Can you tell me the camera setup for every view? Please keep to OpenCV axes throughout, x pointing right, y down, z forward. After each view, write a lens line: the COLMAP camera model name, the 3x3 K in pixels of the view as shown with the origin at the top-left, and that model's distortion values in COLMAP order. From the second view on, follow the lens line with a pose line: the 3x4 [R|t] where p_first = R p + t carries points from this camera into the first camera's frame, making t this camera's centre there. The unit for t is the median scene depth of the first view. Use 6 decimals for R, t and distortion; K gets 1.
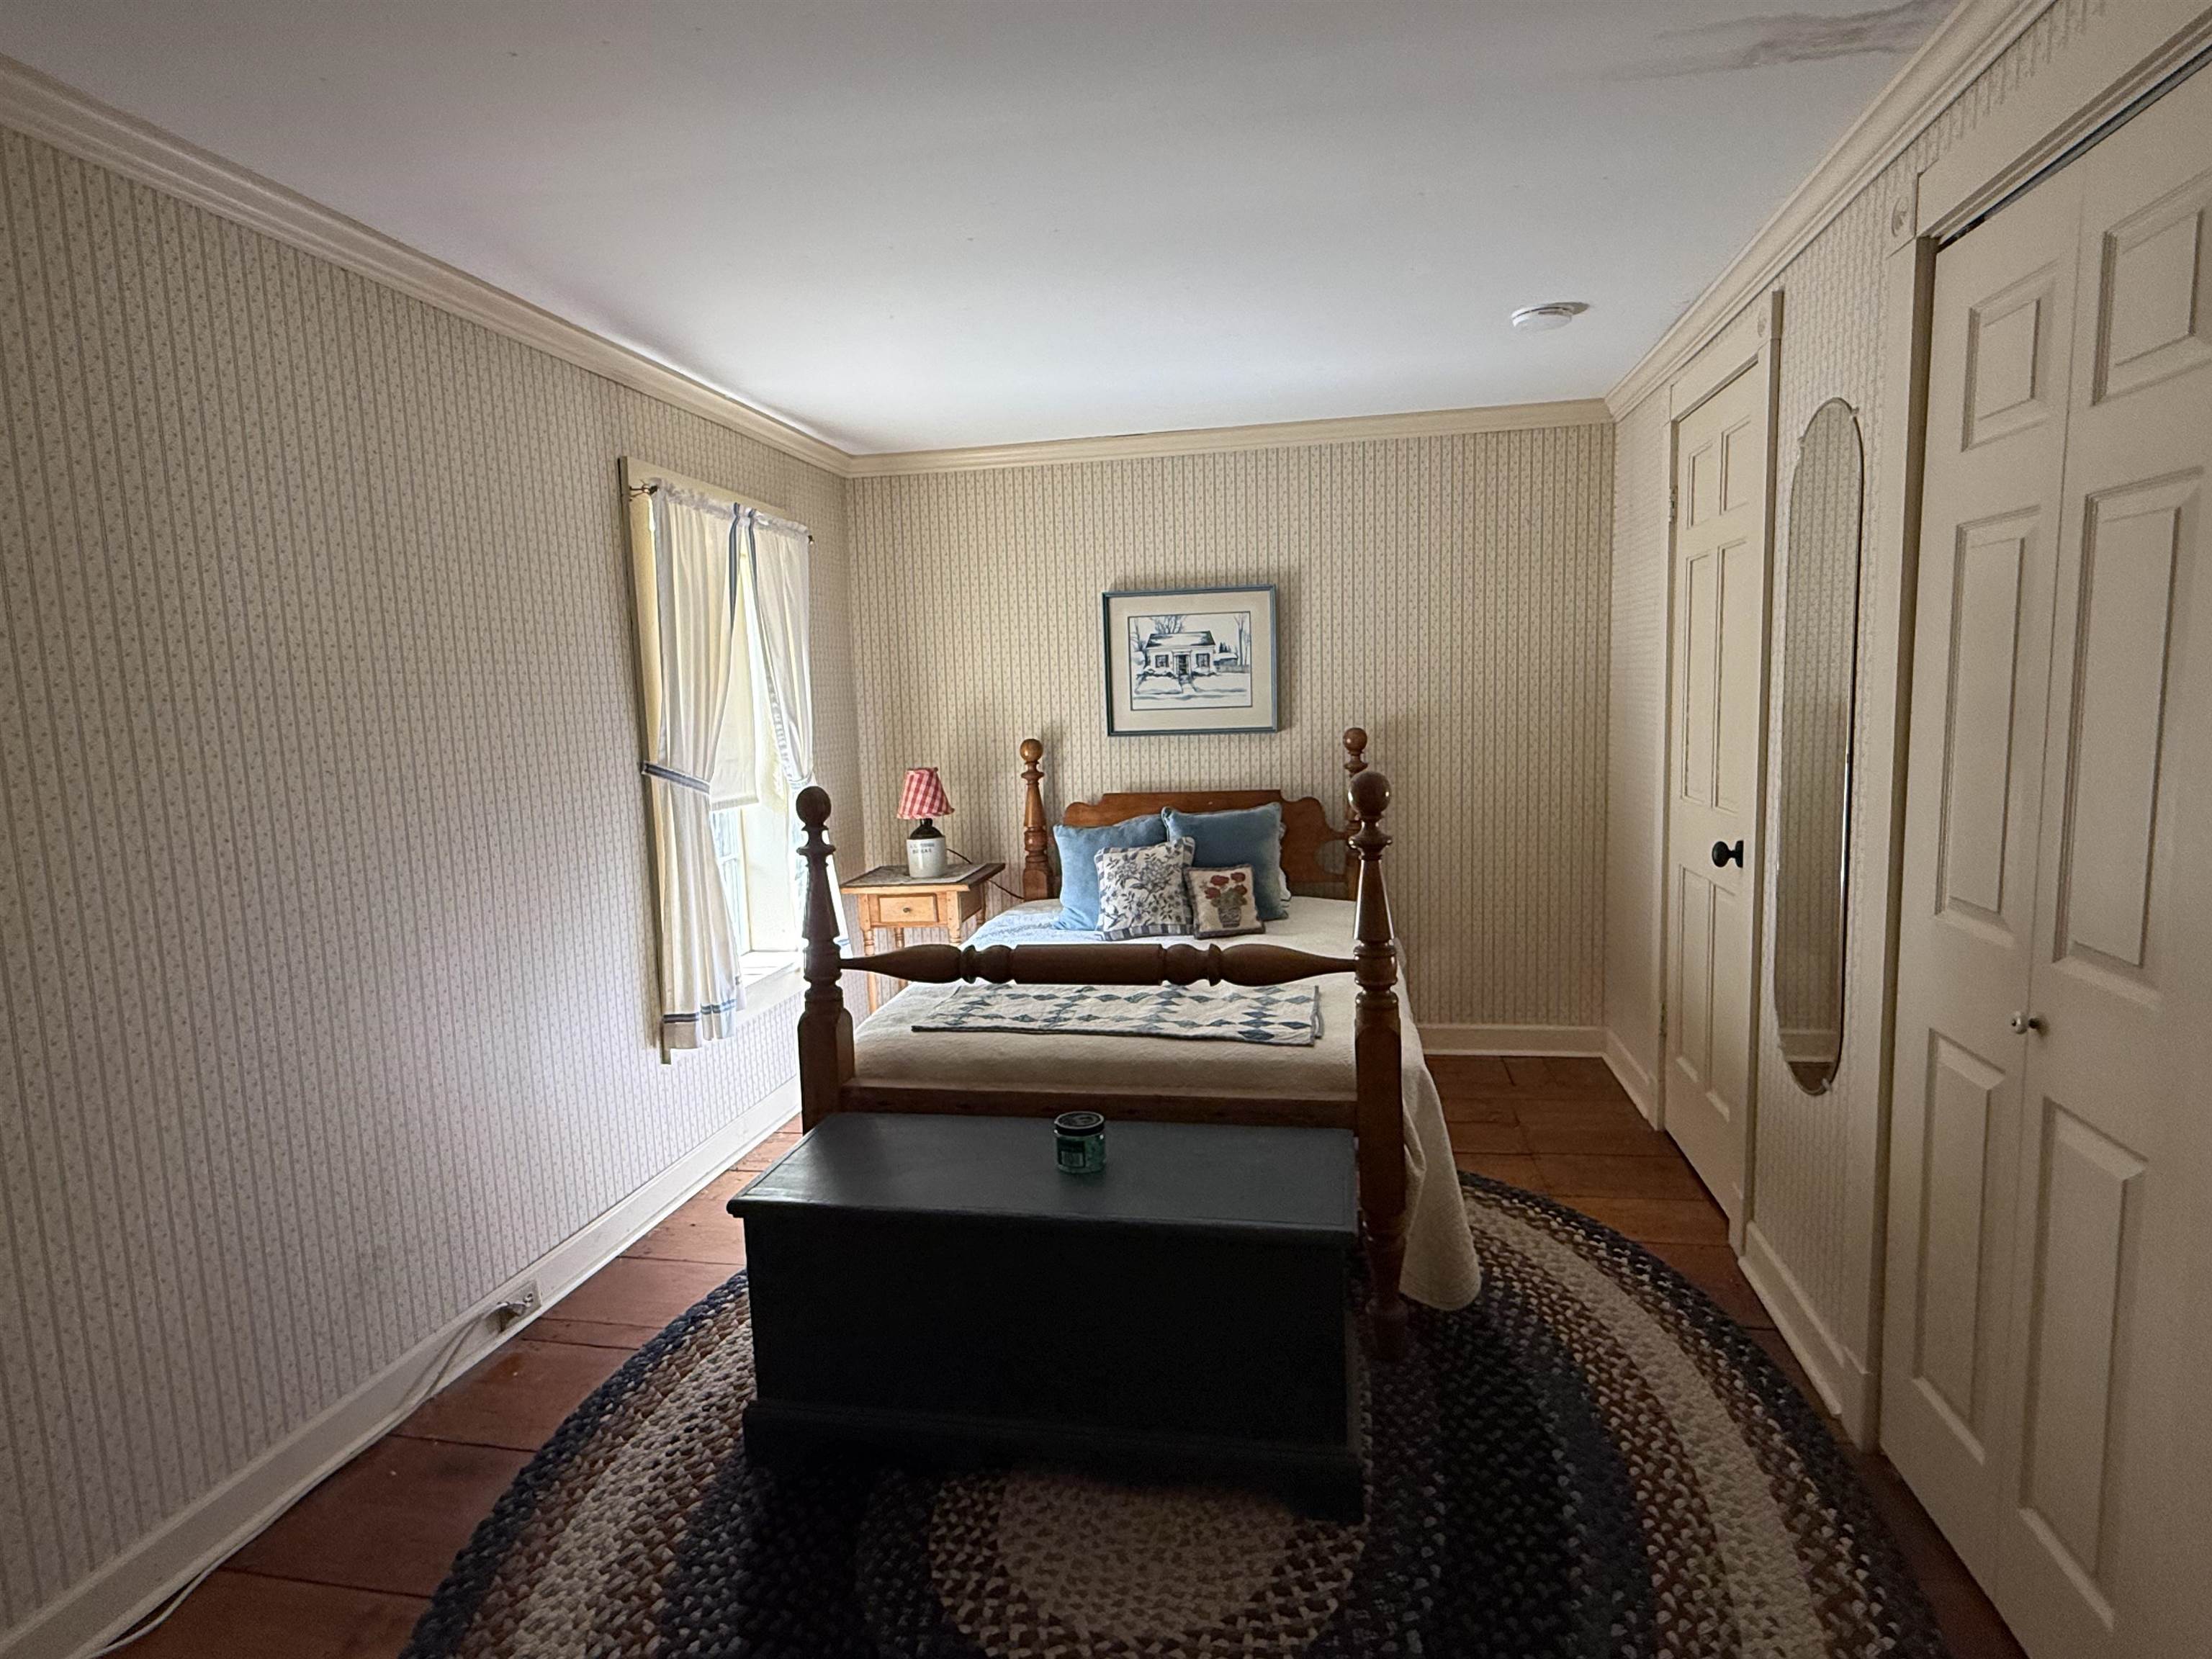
lens RADIAL K [[1192.5, 0, 1111.1], [0, 1192.5, 832.5], [0, 0, 1]] dist [0.003192, -0.000396]
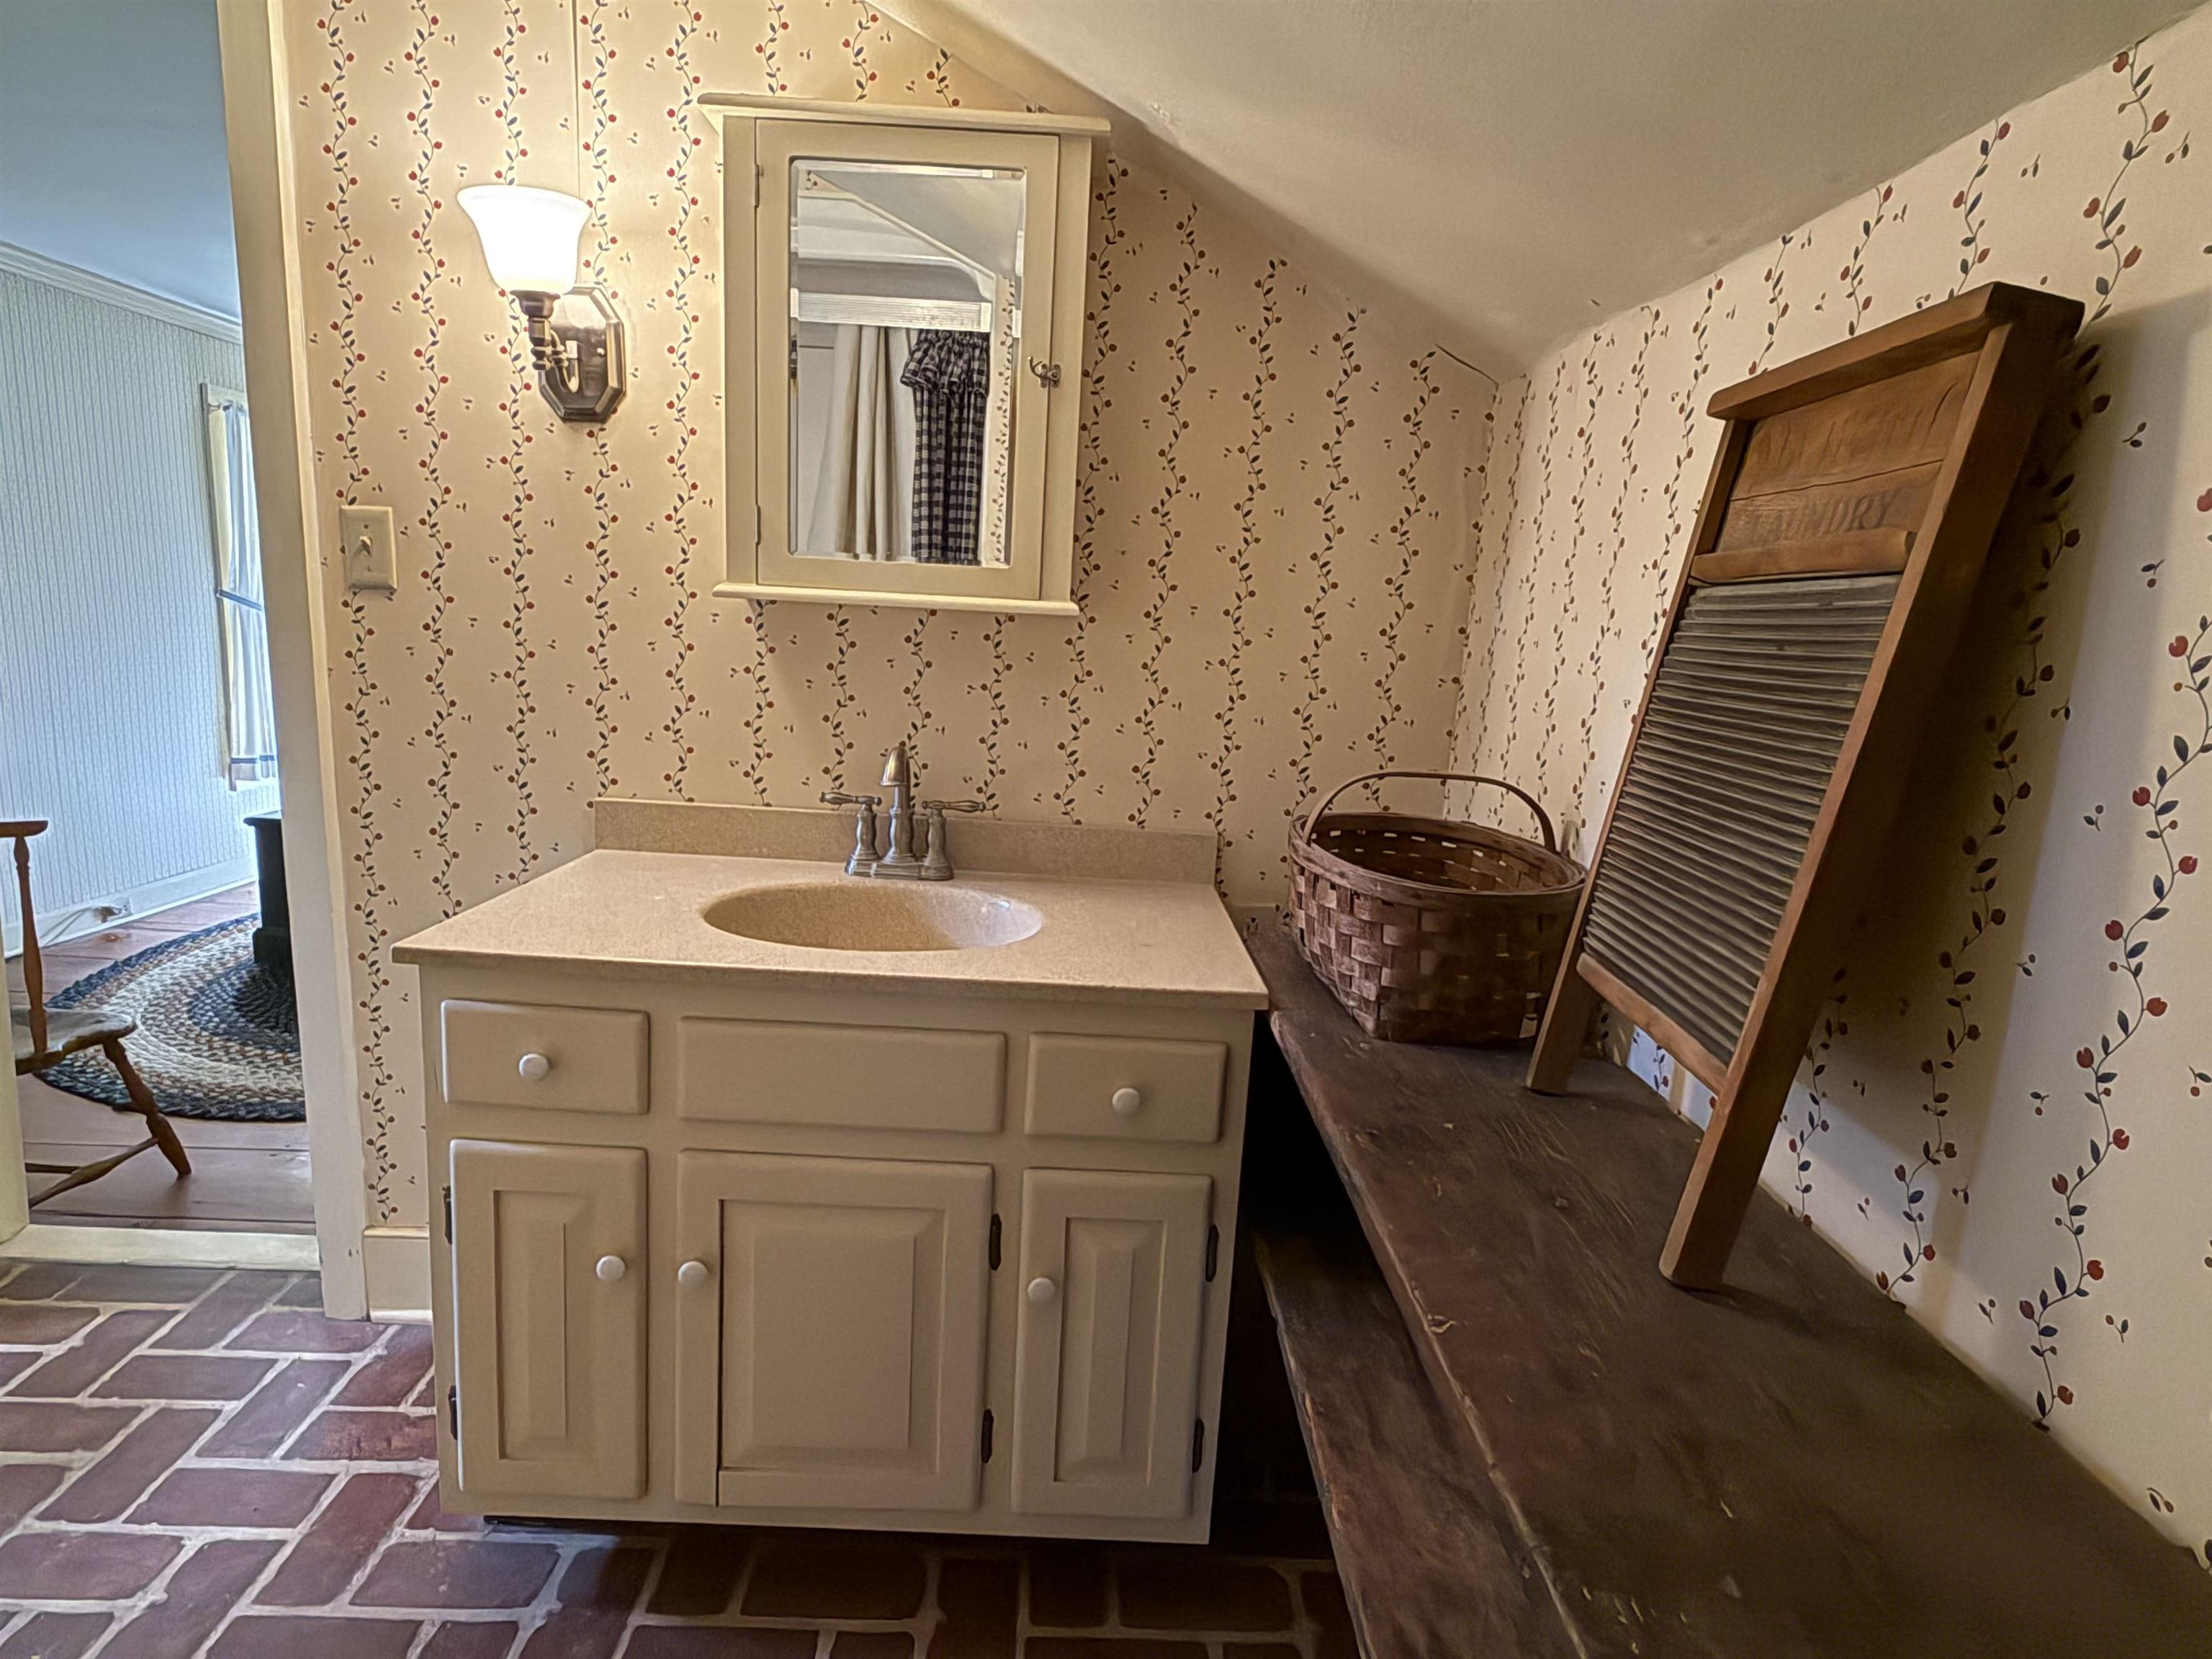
lens RADIAL K [[1192.5, 0, 1106.8], [0, 1192.5, 838.0], [0, 0, 1]] dist [0.003192, -0.000396]
pose [[0.975191, 0.044782, 0.216790, 0.335971], [-0.058185, 0.996743, 0.055841, 0.090780], [-0.213583, -0.067070, 0.974620, -0.631382]]
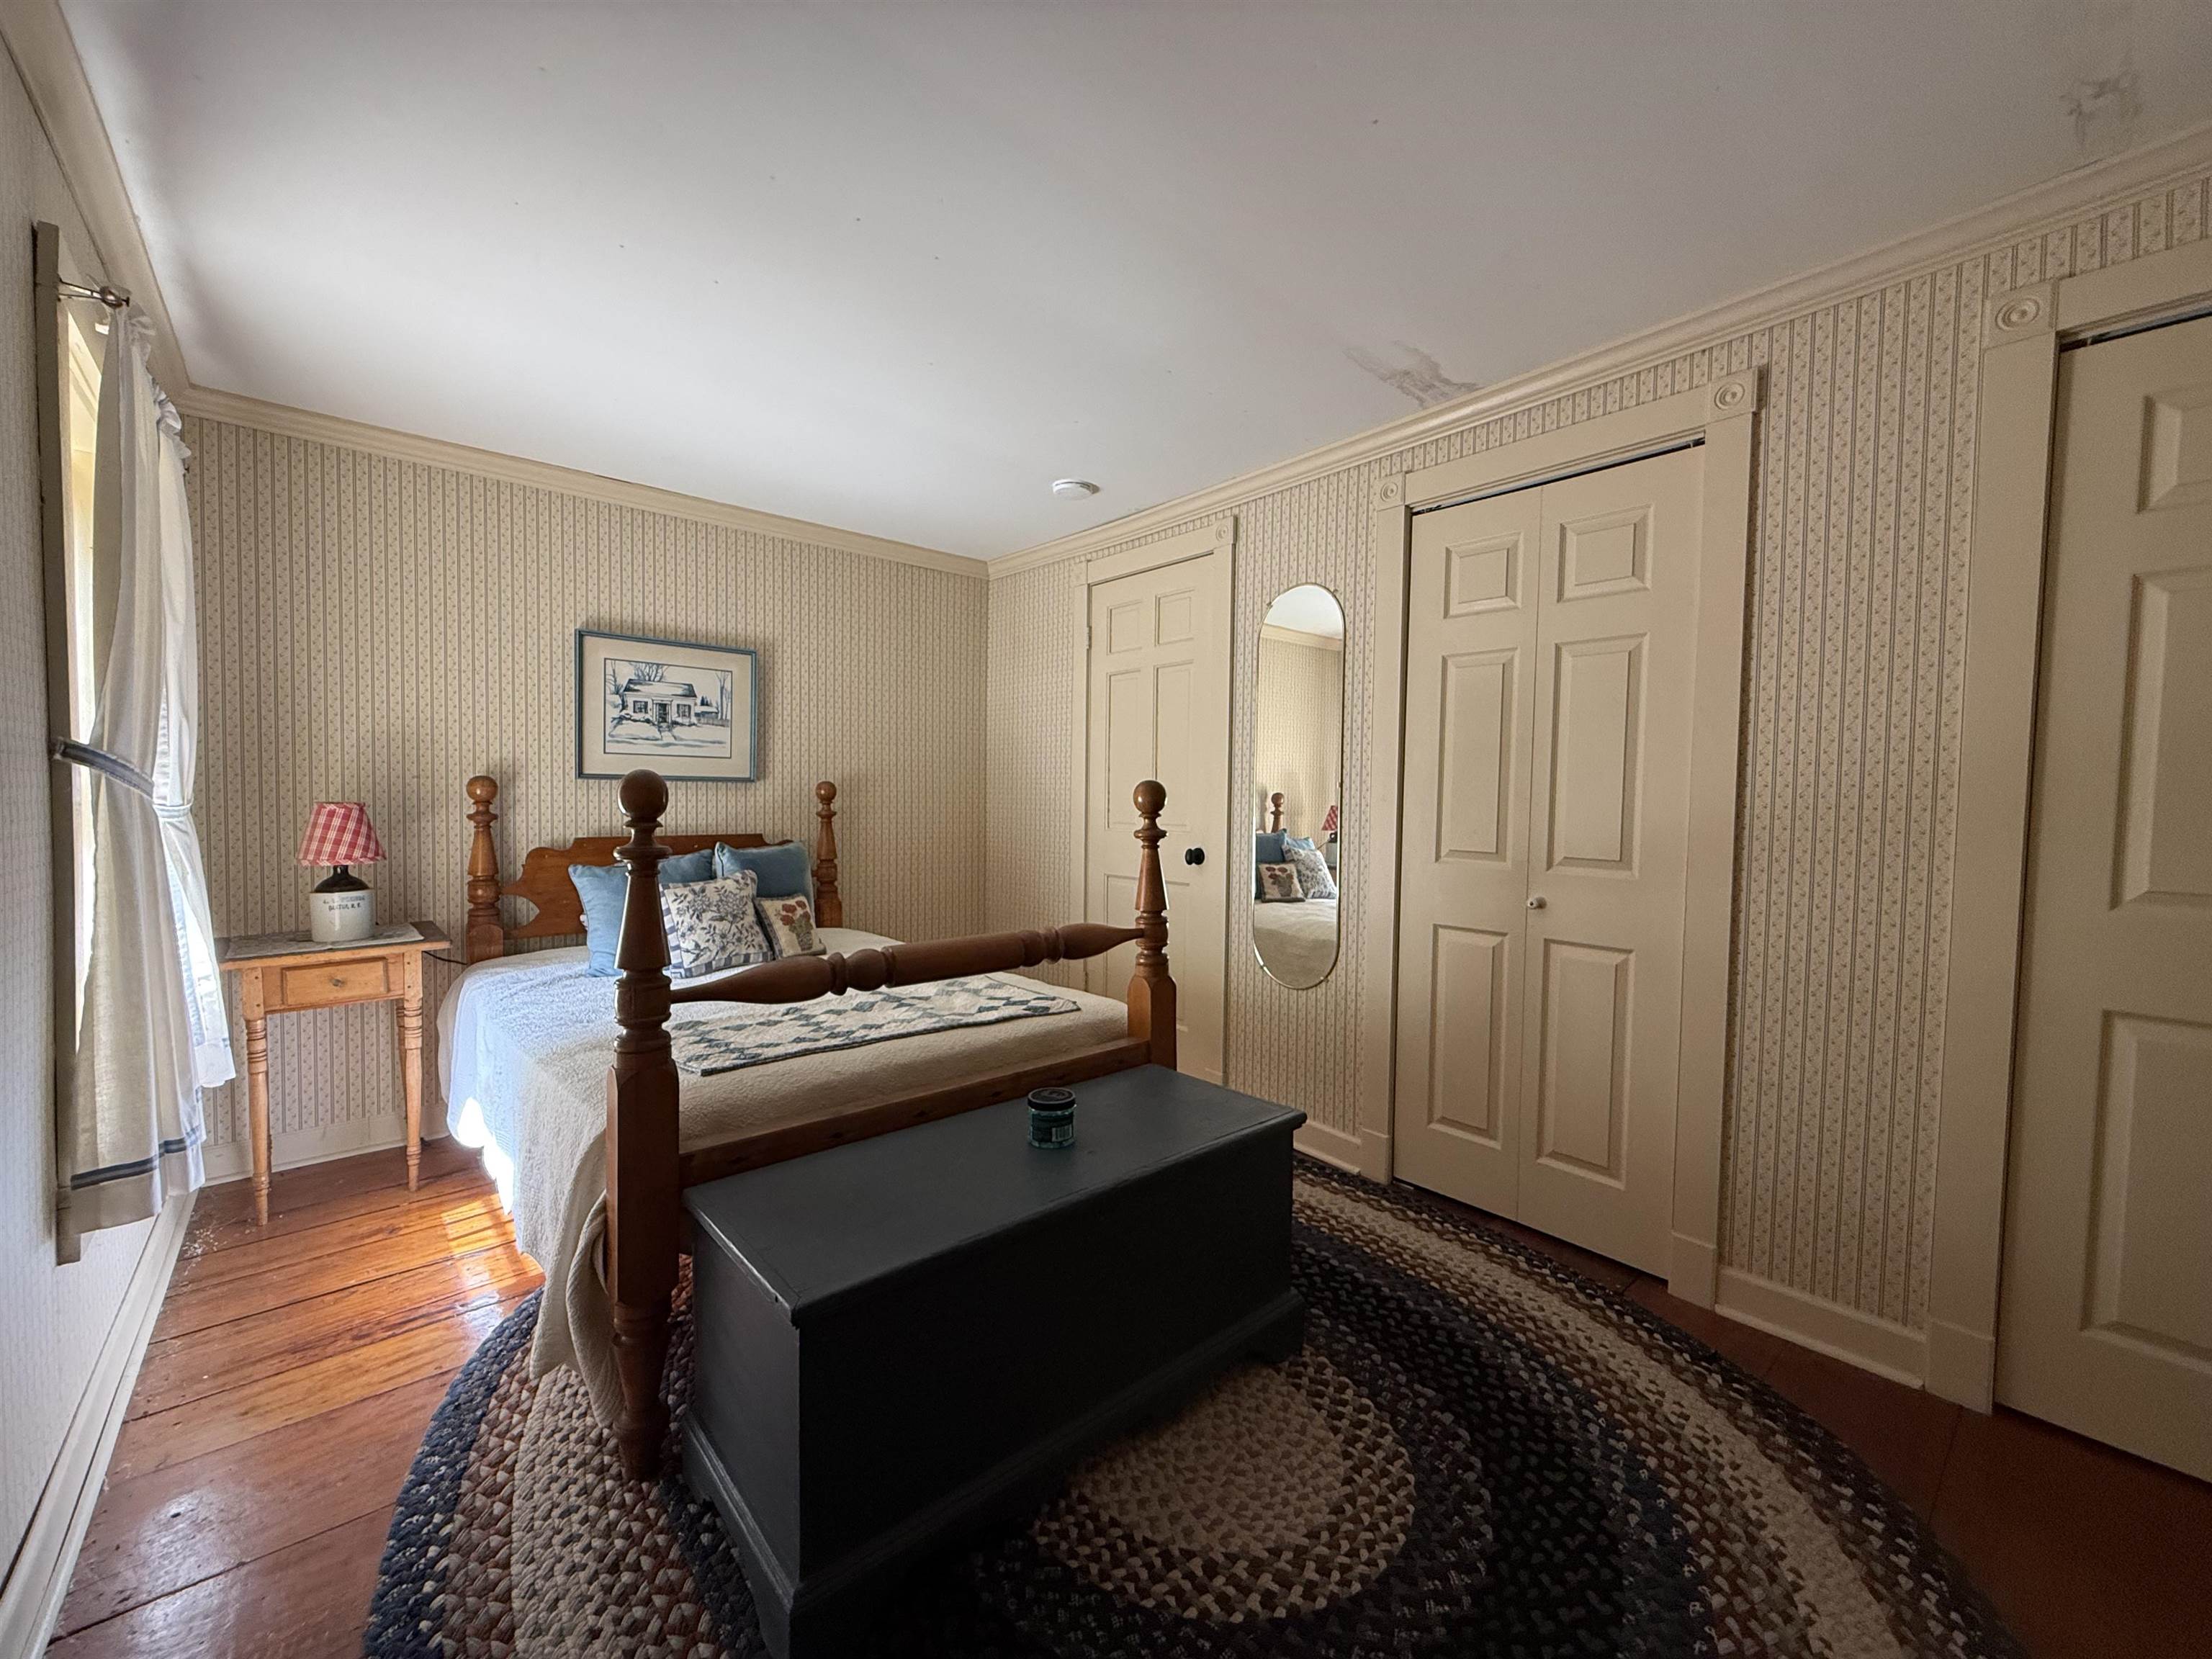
lens RADIAL K [[881.6, 0, 1106.3], [0, 881.6, 828.3], [0, 0, 1]] dist [-0.001545, 0.000685]
pose [[0.612032, 0.015029, 0.790691, -0.354043], [0.062011, 0.995829, -0.066928, 0.038564], [-0.788398, 0.089993, 0.608547, 0.282791]]
